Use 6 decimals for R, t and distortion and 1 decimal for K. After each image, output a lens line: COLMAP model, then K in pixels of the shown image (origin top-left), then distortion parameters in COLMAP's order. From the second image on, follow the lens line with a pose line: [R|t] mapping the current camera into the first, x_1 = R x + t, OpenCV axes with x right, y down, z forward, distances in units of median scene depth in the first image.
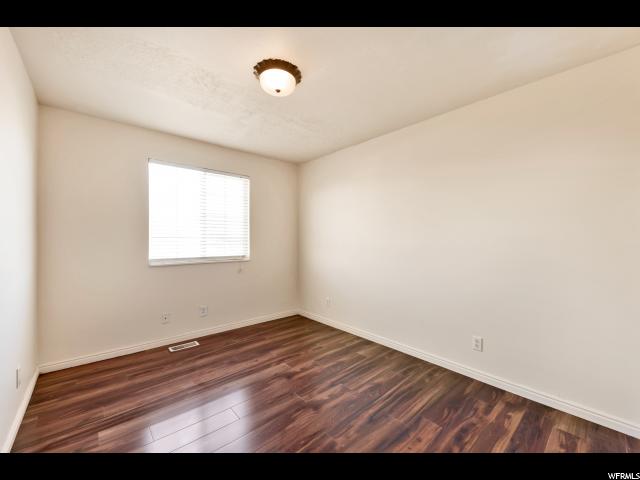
lens RADIAL K [[262.9, 0, 322.8], [0, 262.9, 233.9], [0, 0, 1]] dist [0.002711, -0.000045]
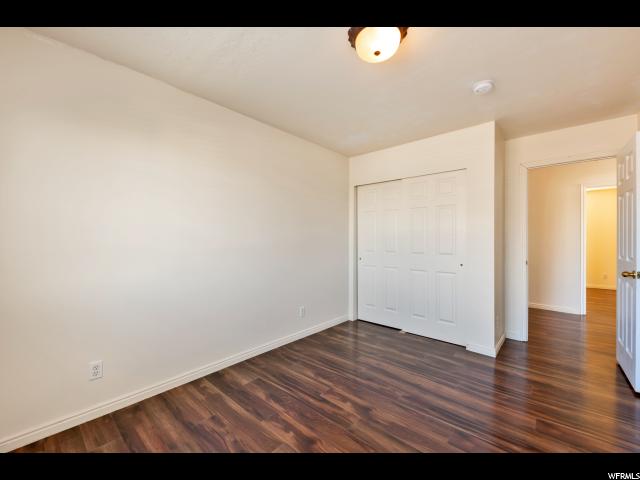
lens RADIAL K [[262.9, 0, 319.4], [0, 262.9, 238.9], [0, 0, 1]] dist [0.002711, -0.000045]
pose [[-0.114447, -0.008580, 0.993392, -0.792921], [-0.022829, 0.999721, 0.006005, 0.015927], [-0.993167, -0.021991, -0.114611, 1.054944]]
